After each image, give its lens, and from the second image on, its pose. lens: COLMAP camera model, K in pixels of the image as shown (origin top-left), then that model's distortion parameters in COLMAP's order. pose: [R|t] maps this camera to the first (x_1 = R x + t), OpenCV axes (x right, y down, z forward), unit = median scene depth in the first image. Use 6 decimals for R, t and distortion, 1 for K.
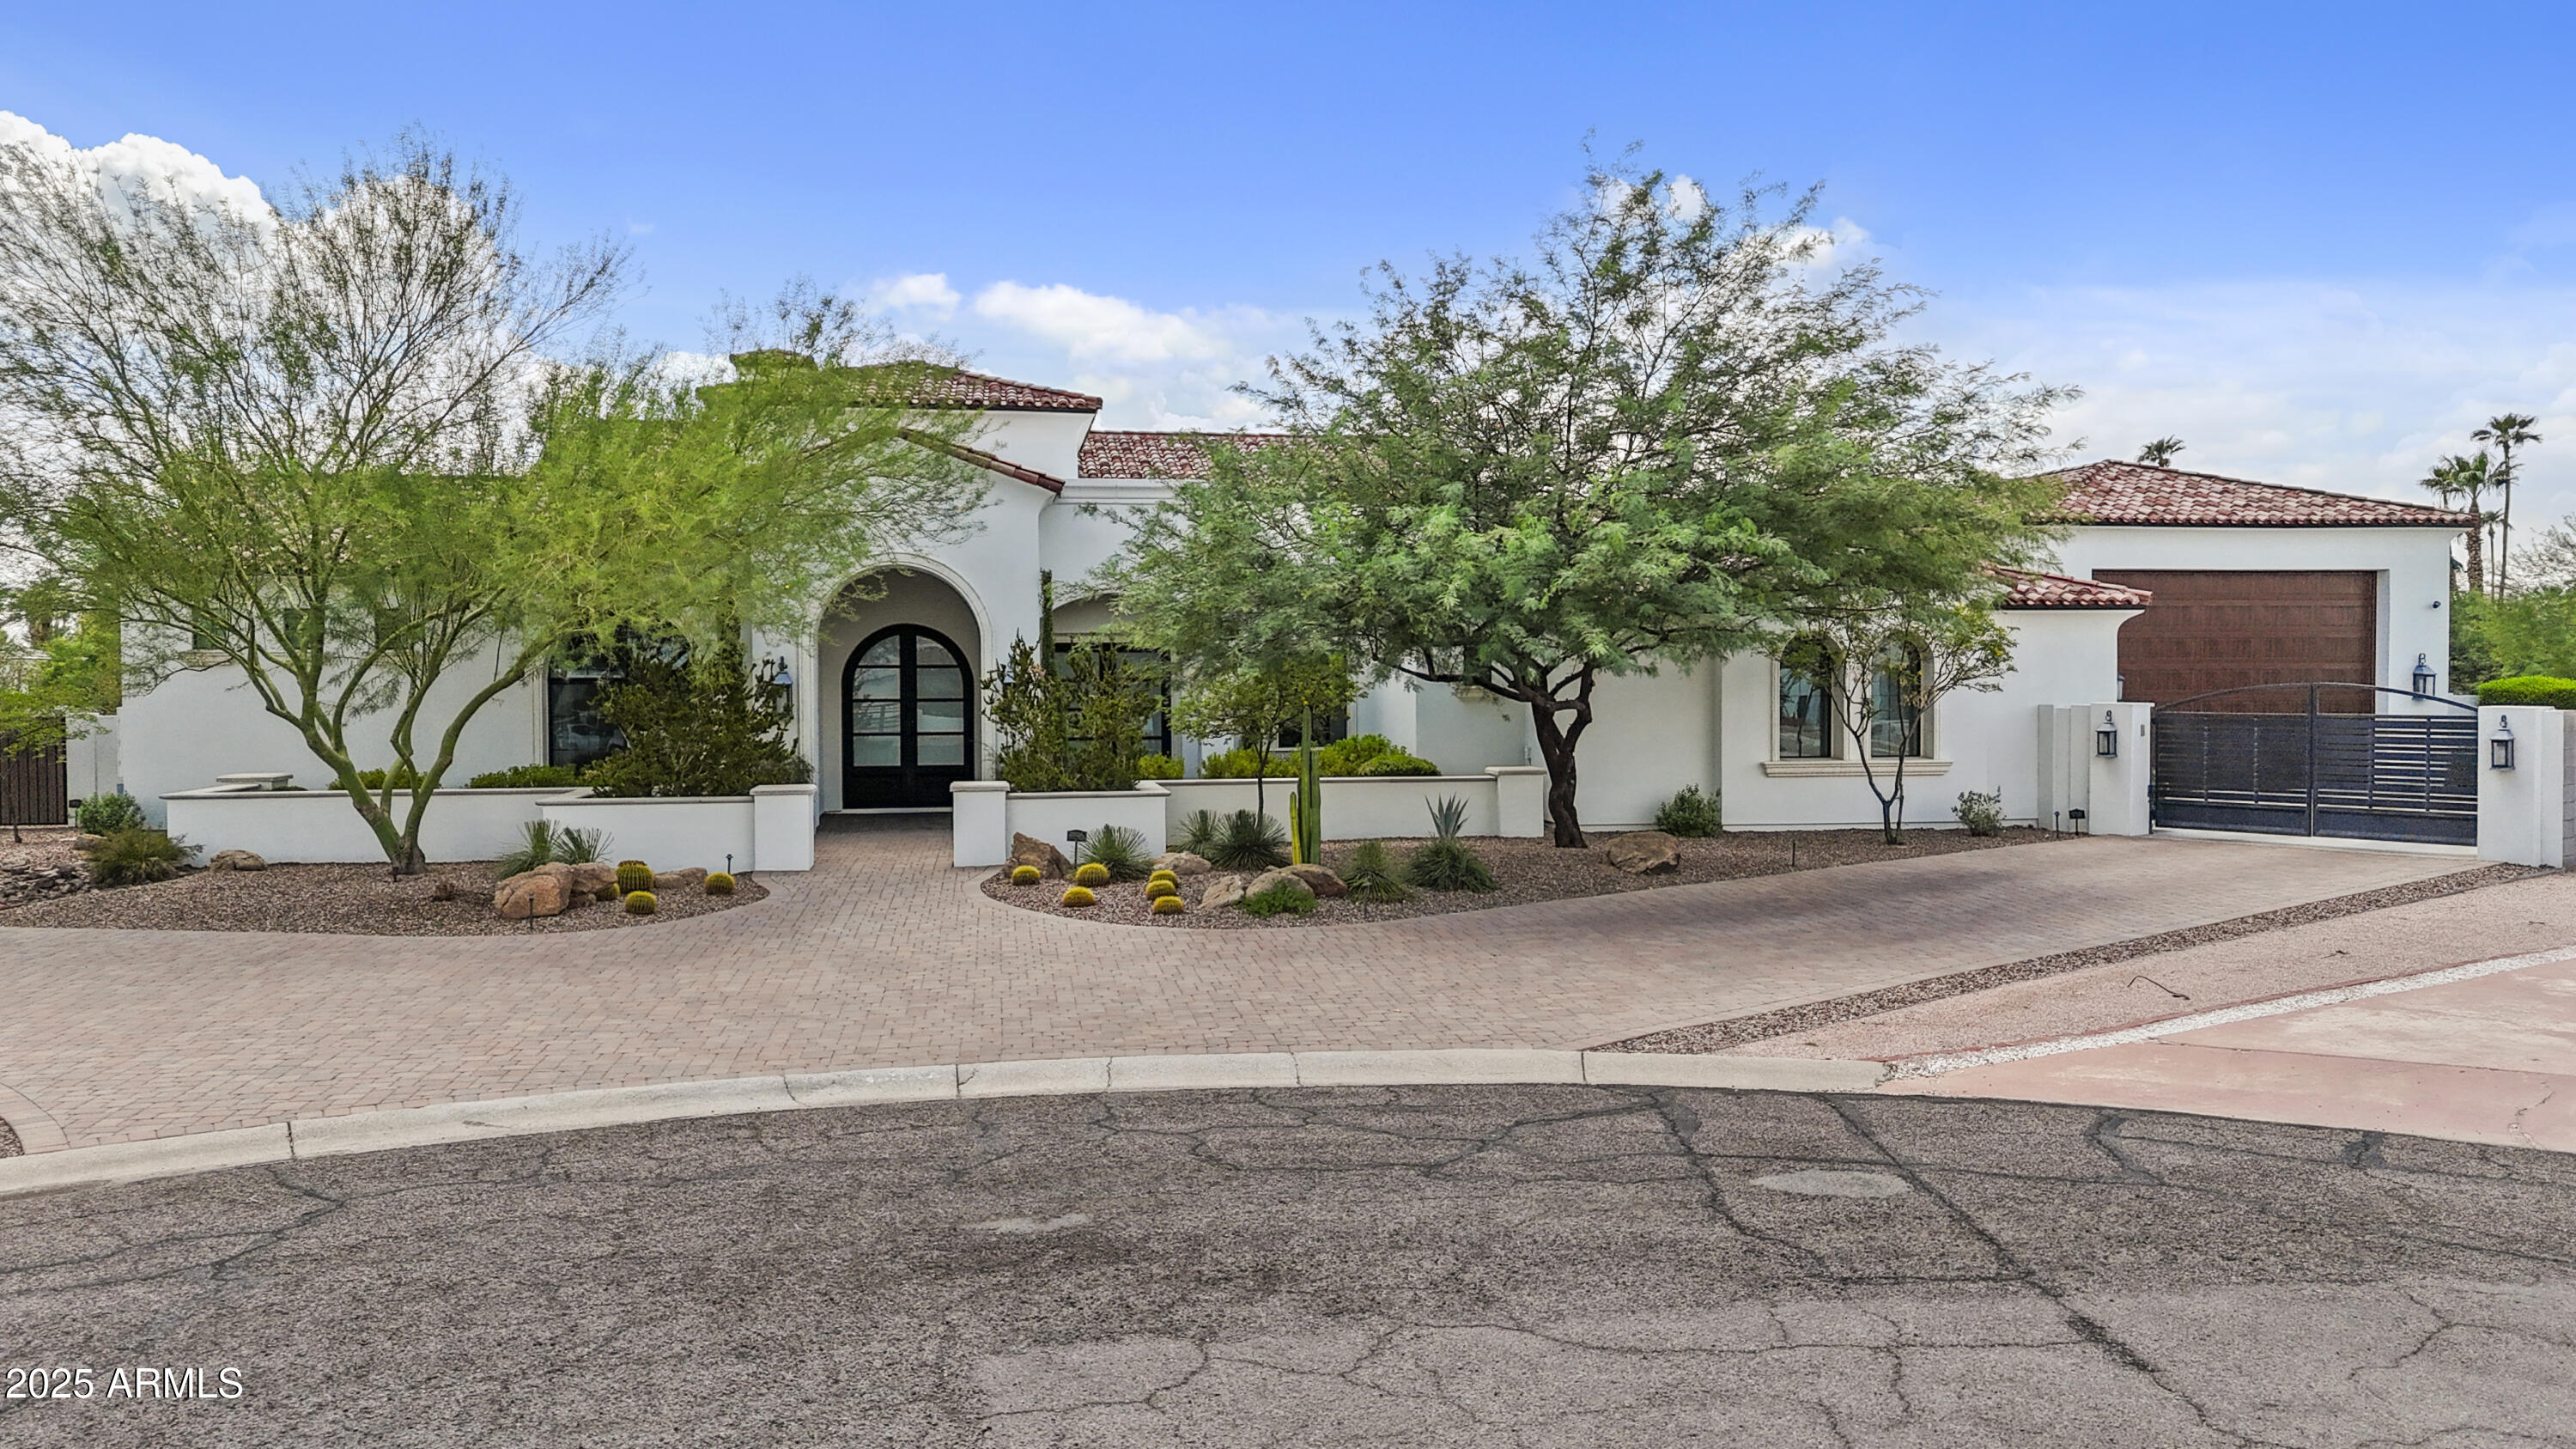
lens RADIAL K [[1889.6, 0, 1284.4], [0, 1889.6, 724.5], [0, 0, 1]] dist [0.078372, -0.072330]
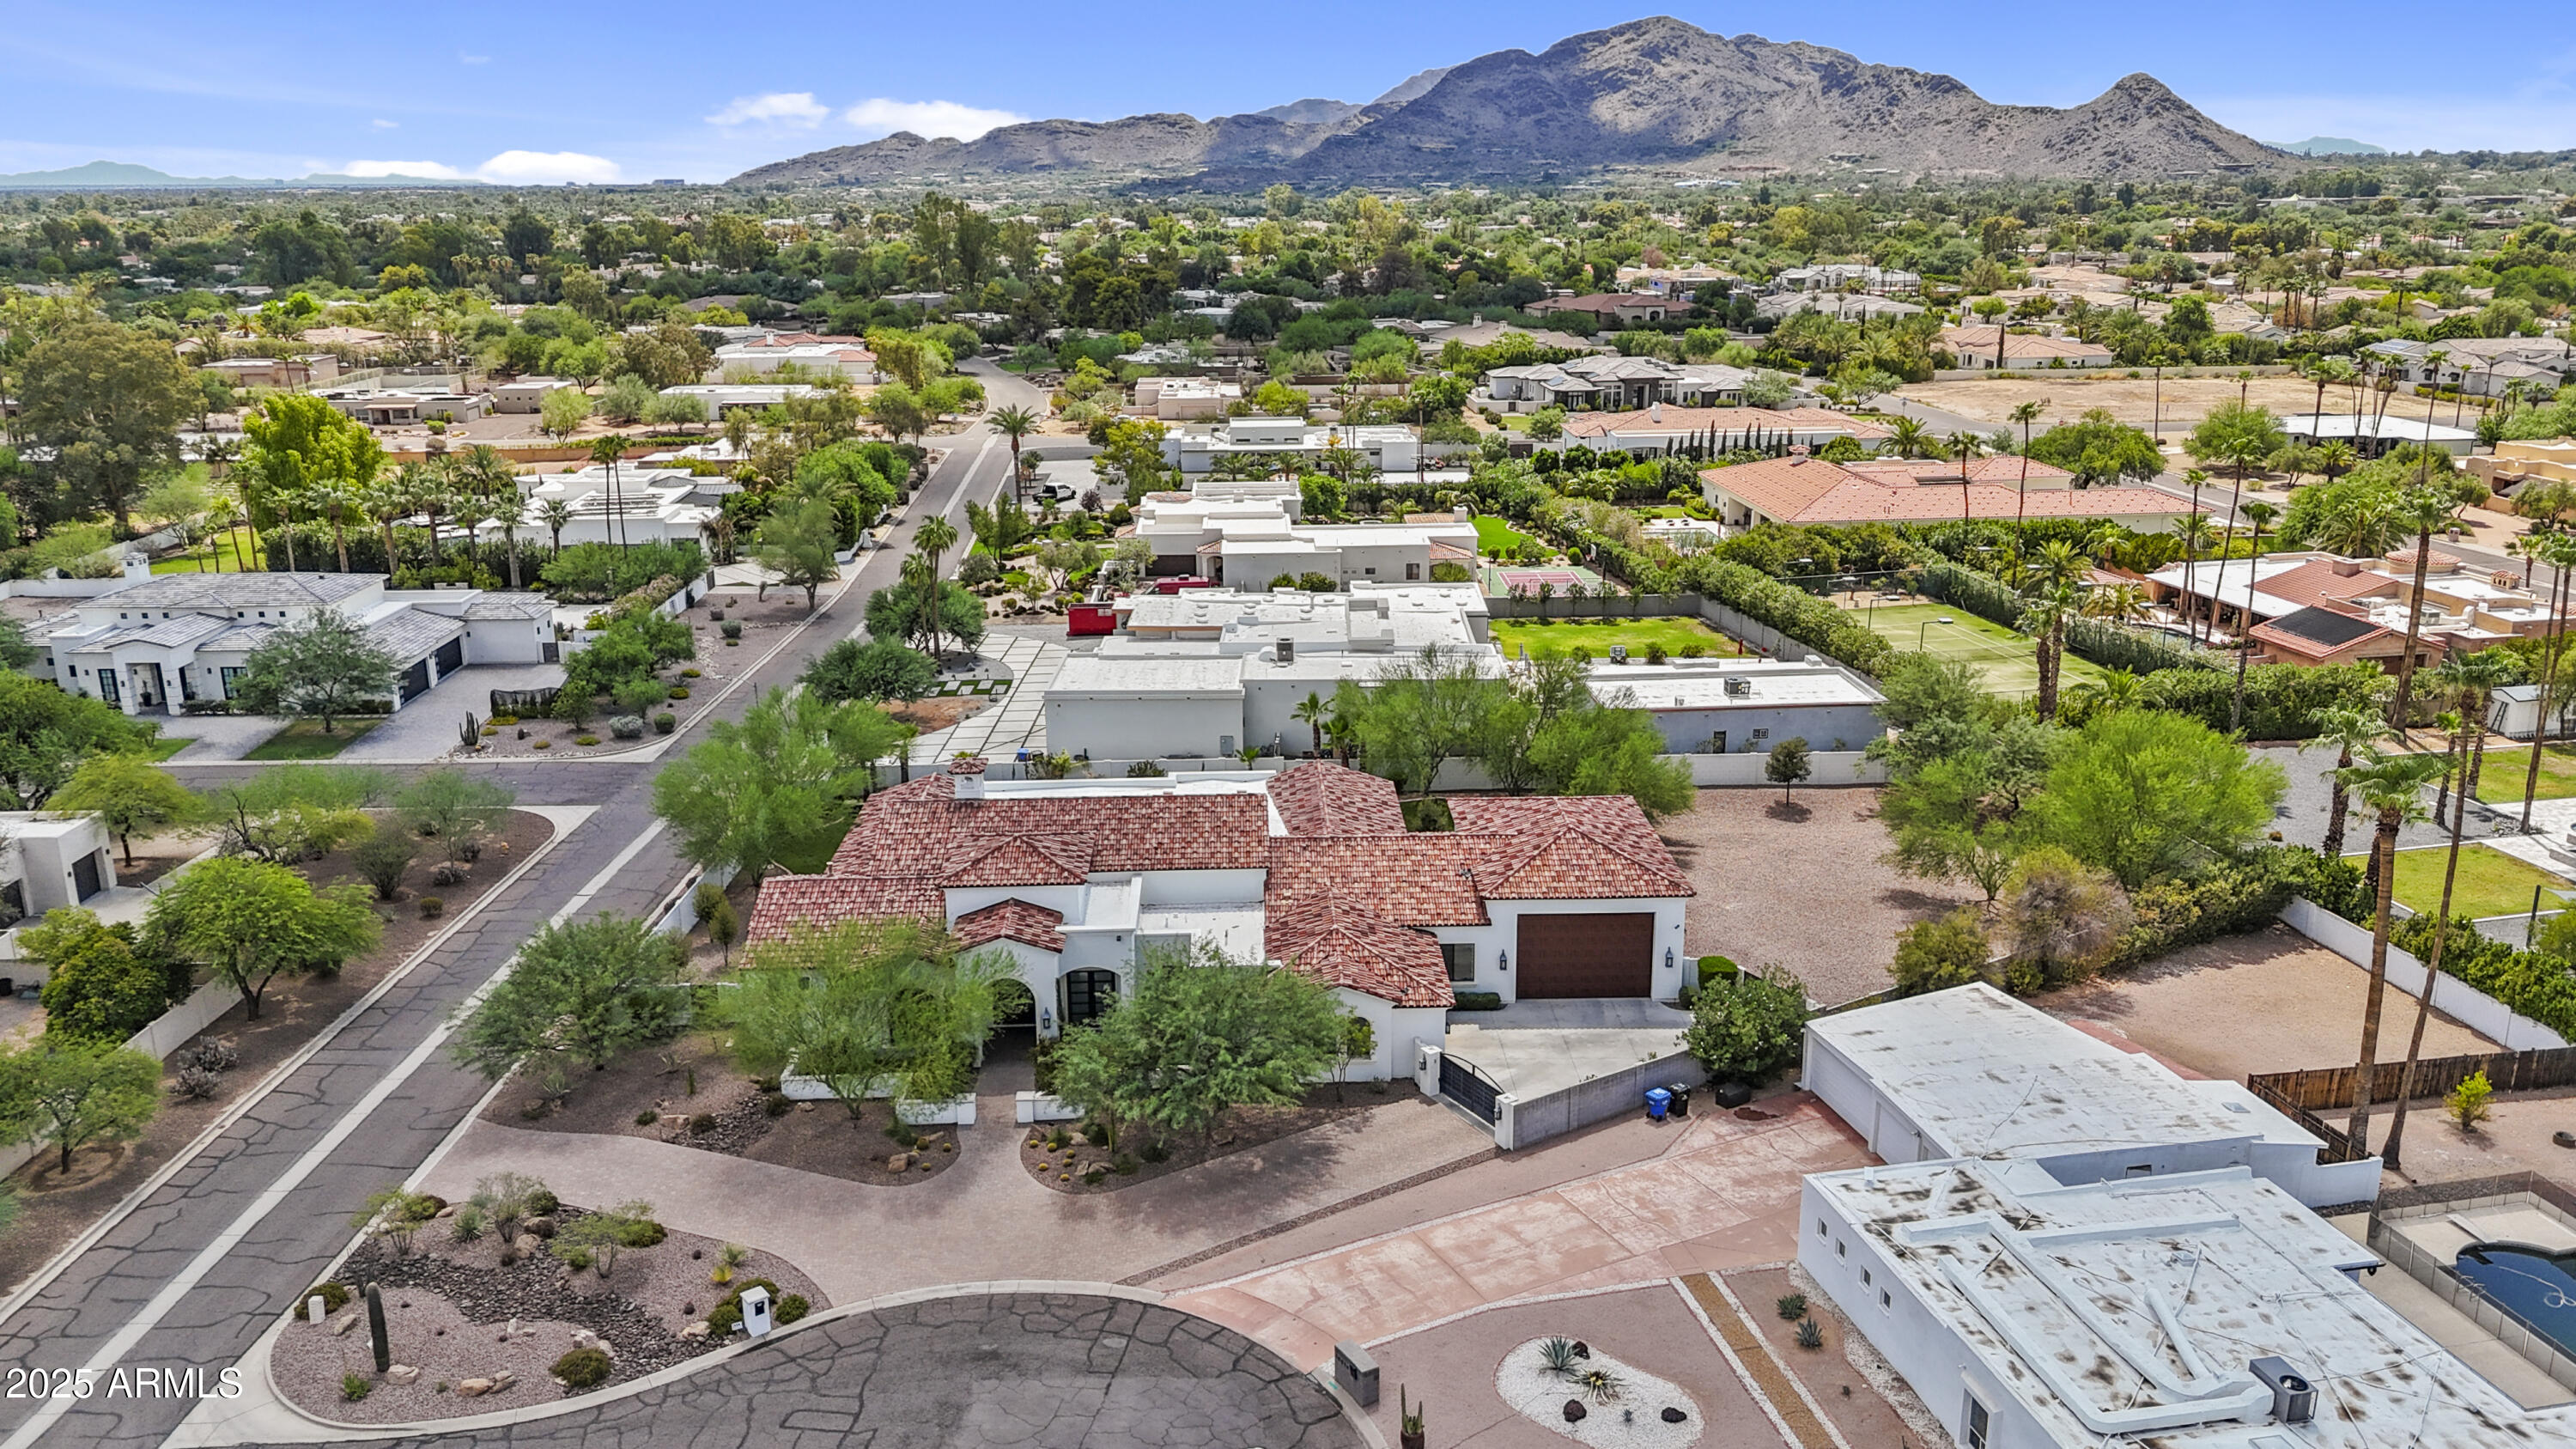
lens RADIAL K [[1897.7, 0, 1284.9], [0, 1897.7, 718.3], [0, 0, 1]] dist [0.069417, -0.060529]
pose [[0.992021, 0.030397, -0.122353, 1.213090], [0.001331, 0.967919, 0.251258, -2.611914], [0.126065, -0.249416, 0.960156, -3.504055]]
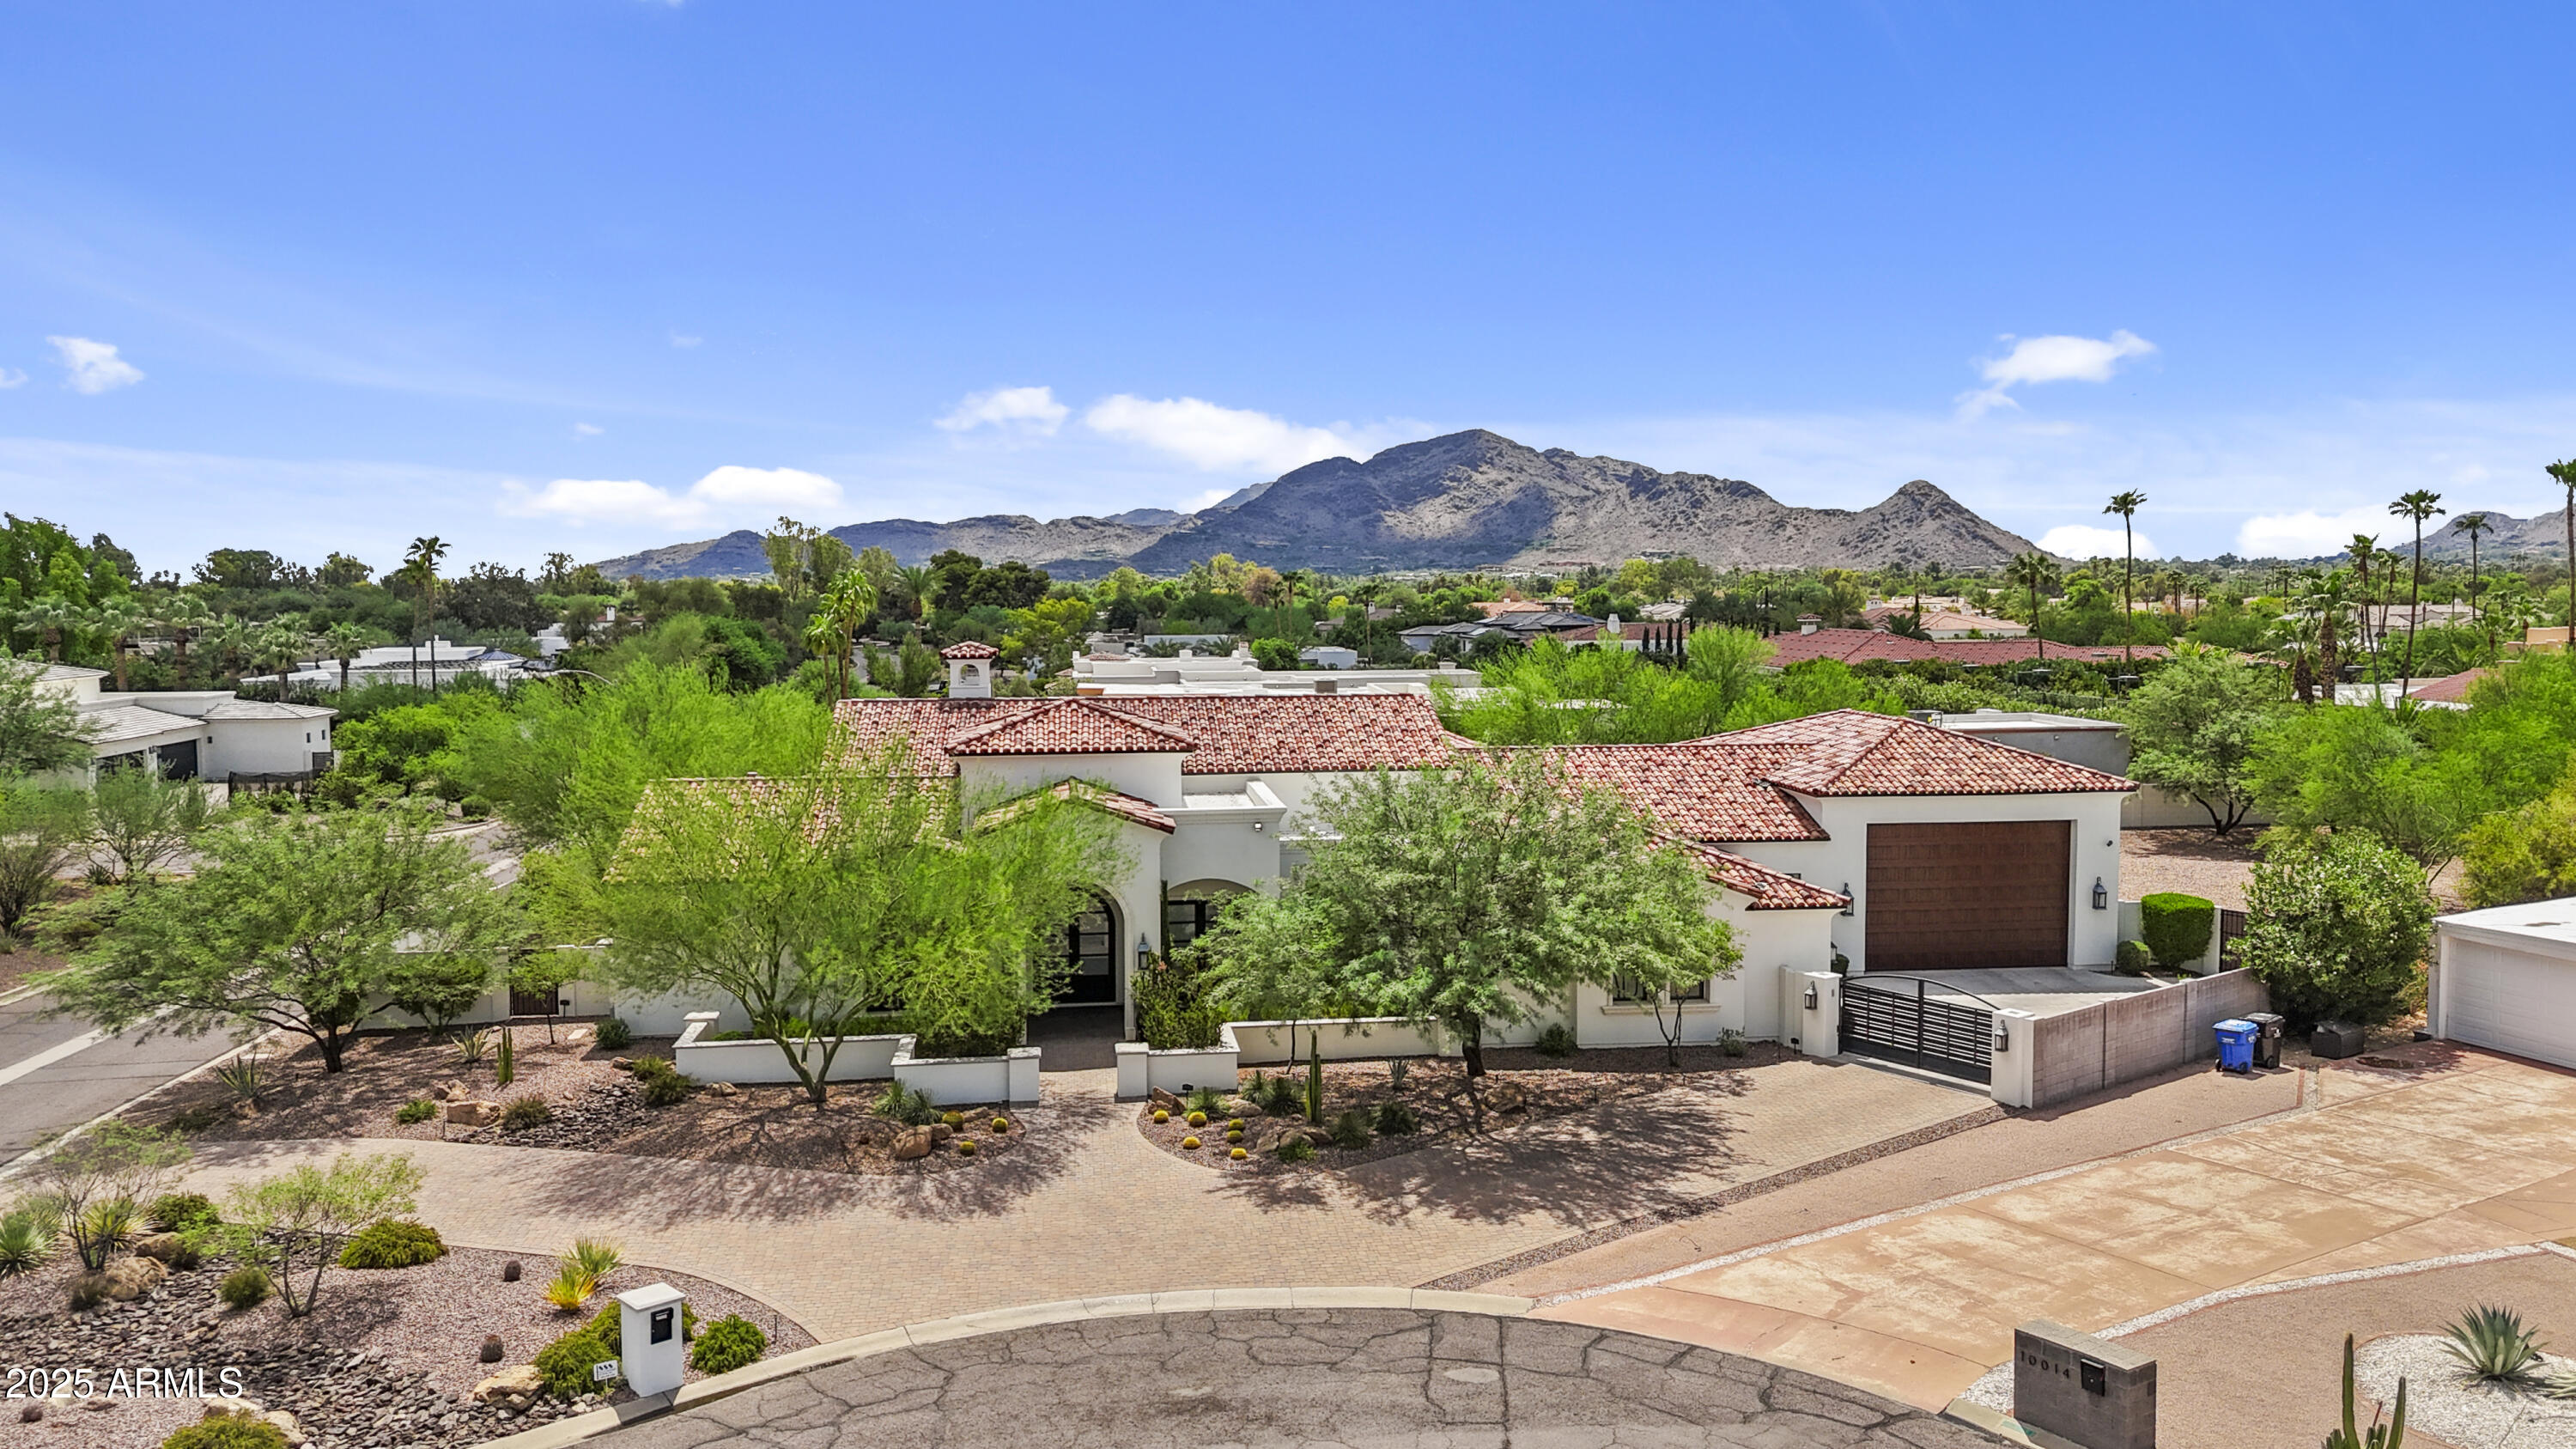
lens RADIAL K [[1897.7, 0, 1284.9], [0, 1897.7, 718.3], [0, 0, 1]] dist [0.069417, -0.060529]
pose [[0.999268, 0.001728, -0.038210, 0.090019], [0.000069, 0.998897, 0.046966, -0.674173], [0.038249, -0.046934, 0.998165, -1.400561]]
